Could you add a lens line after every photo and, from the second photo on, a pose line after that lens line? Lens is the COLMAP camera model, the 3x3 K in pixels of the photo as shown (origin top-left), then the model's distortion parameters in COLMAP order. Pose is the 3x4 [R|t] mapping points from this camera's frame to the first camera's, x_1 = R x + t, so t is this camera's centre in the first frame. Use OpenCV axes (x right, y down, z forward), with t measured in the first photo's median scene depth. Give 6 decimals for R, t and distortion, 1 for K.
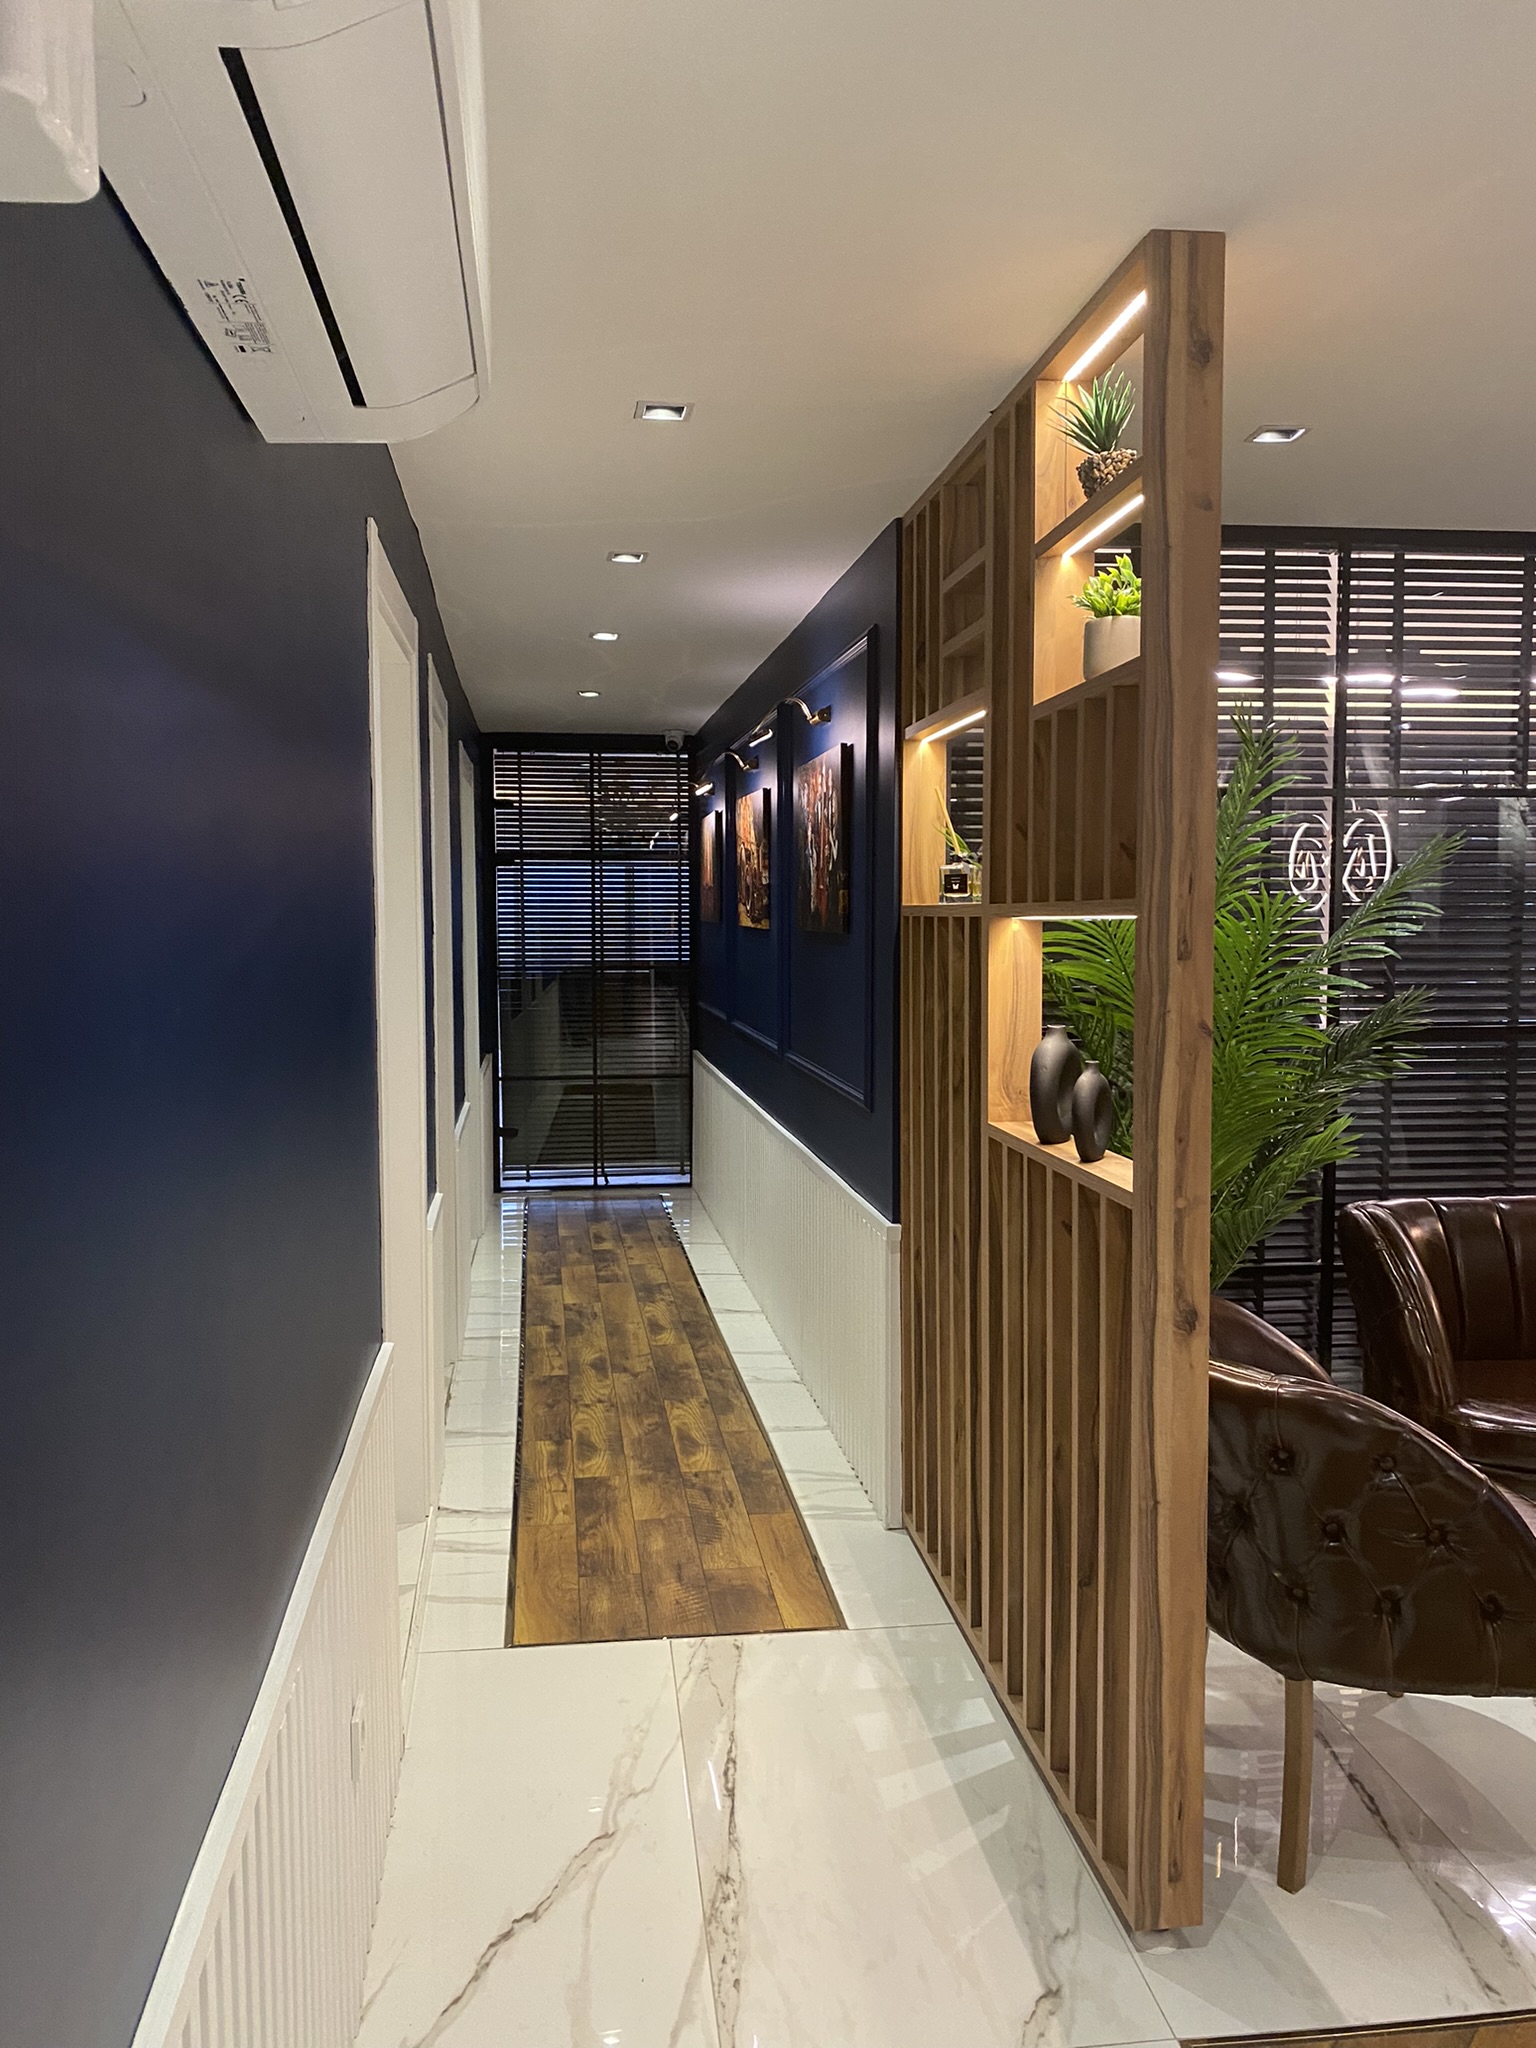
lens RADIAL K [[1565.9, 0, 756.6], [0, 1565.9, 1011.8], [0, 0, 1]] dist [0.022332, -0.022247]
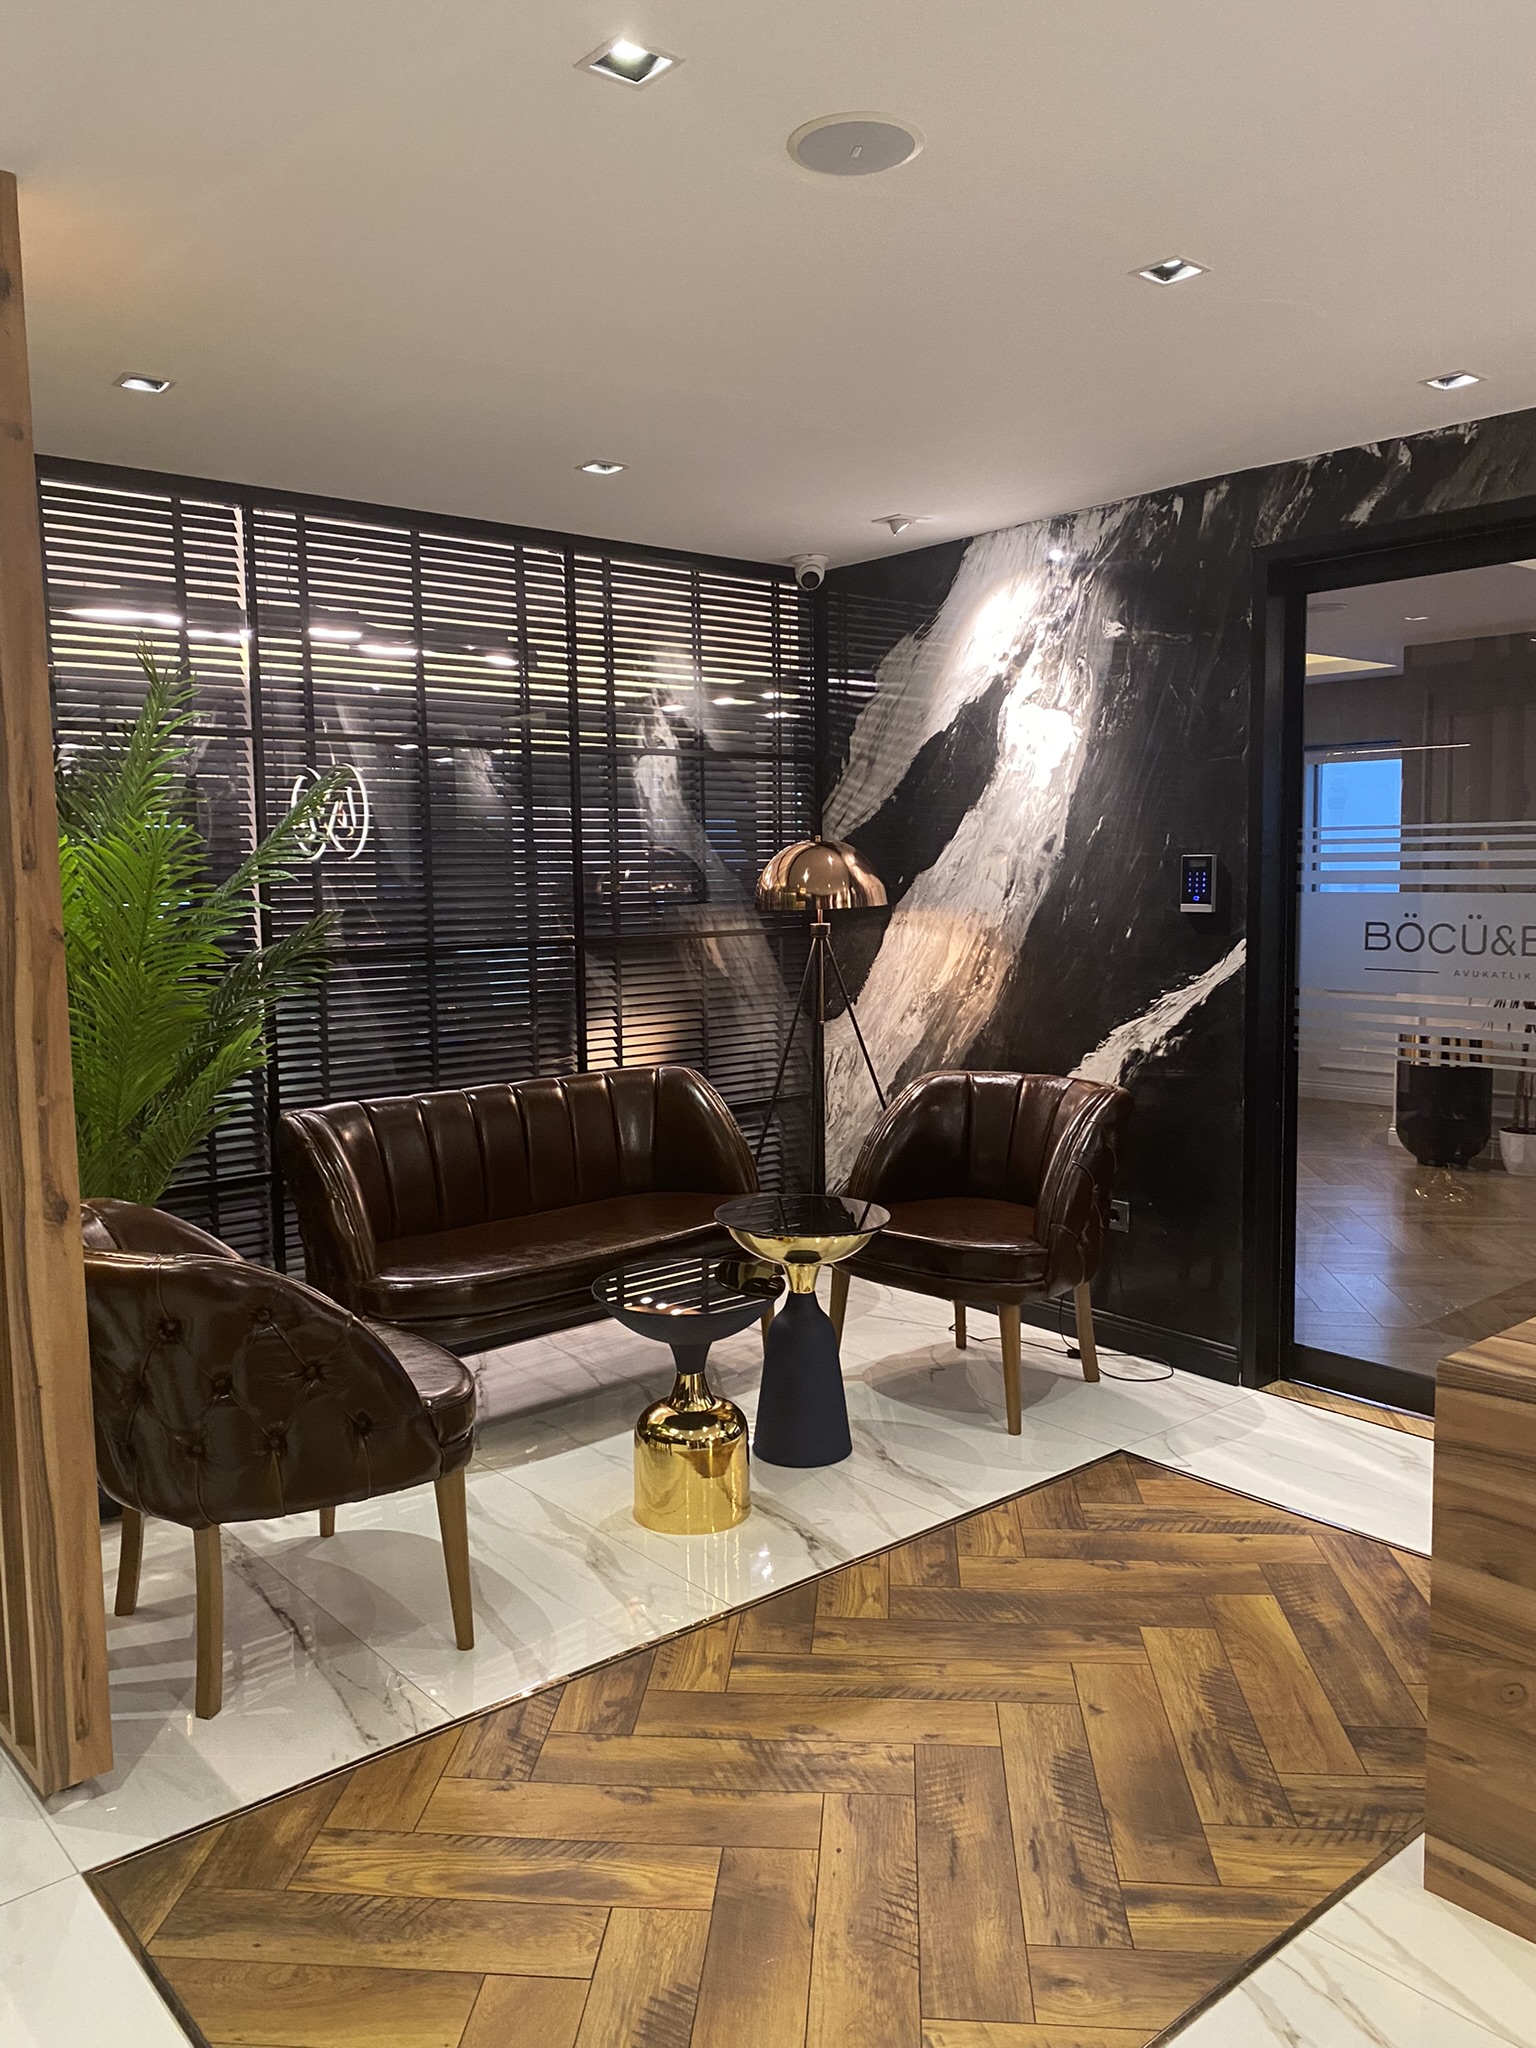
lens RADIAL K [[1565.9, 0, 760.3], [0, 1565.9, 1009.4], [0, 0, 1]] dist [0.022332, -0.022247]
pose [[0.832590, -0.061843, 0.550427, 0.087221], [0.050412, 0.998084, 0.035884, 0.043216], [-0.551591, -0.002128, 0.834112, -0.135558]]
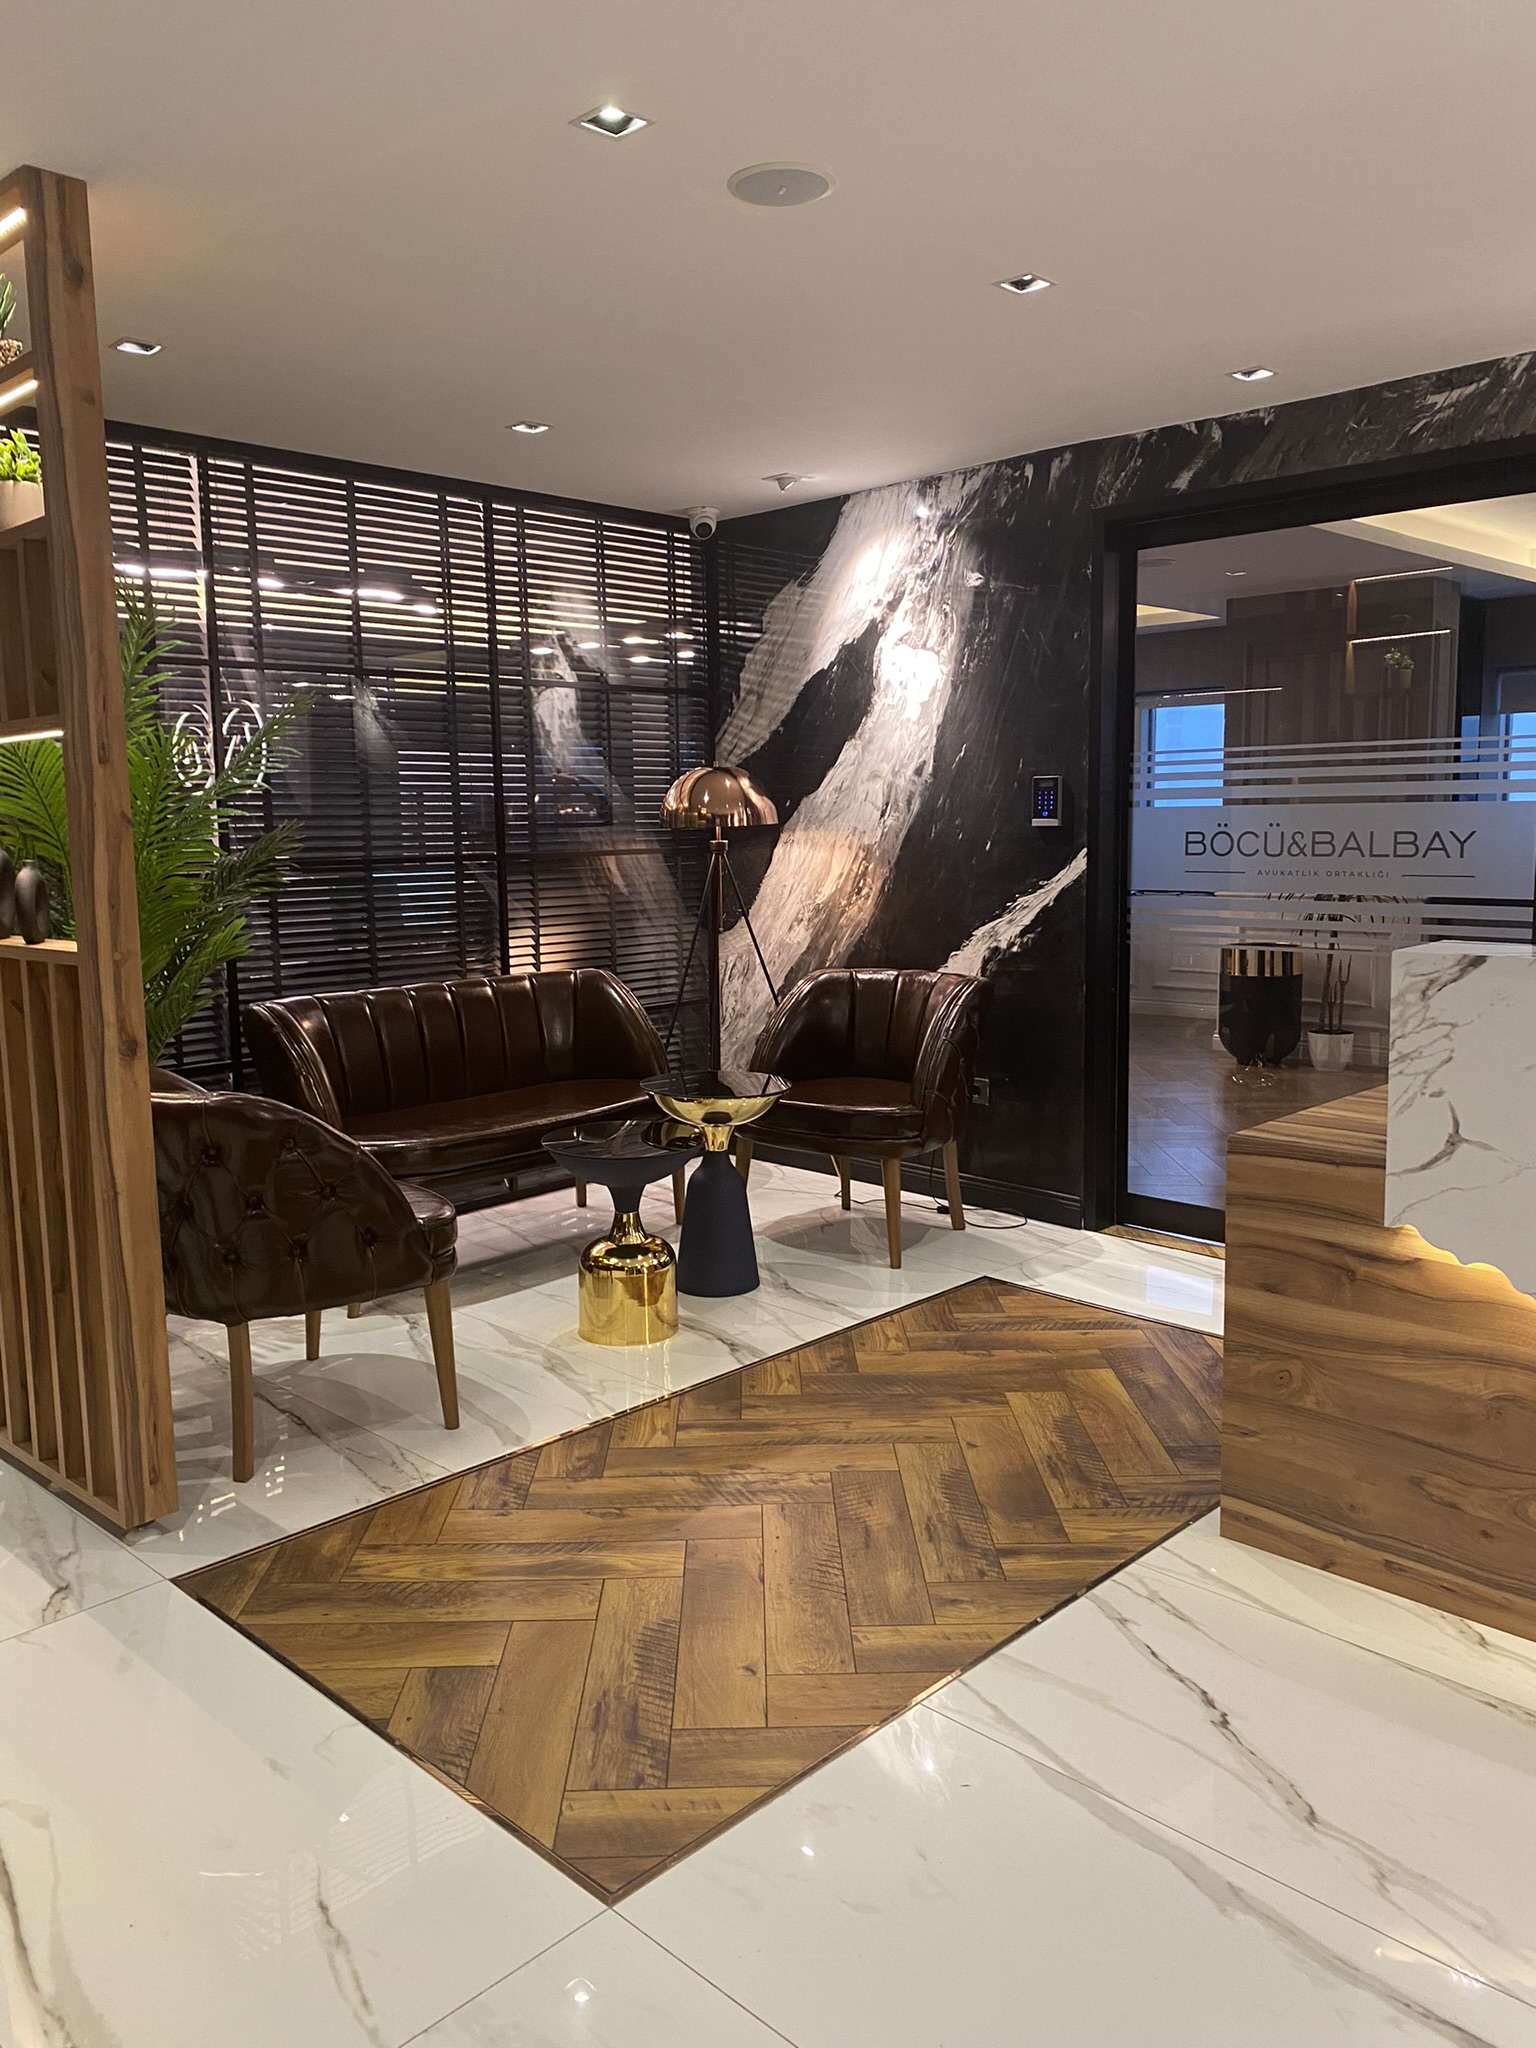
lens RADIAL K [[1565.9, 0, 764.3], [0, 1565.9, 1007.9], [0, 0, 1]] dist [0.022332, -0.022247]
pose [[0.775483, -0.087667, 0.625252, -0.114974], [0.056470, 0.995975, 0.069608, 0.096721], [-0.628838, -0.018672, 0.777312, -0.300354]]
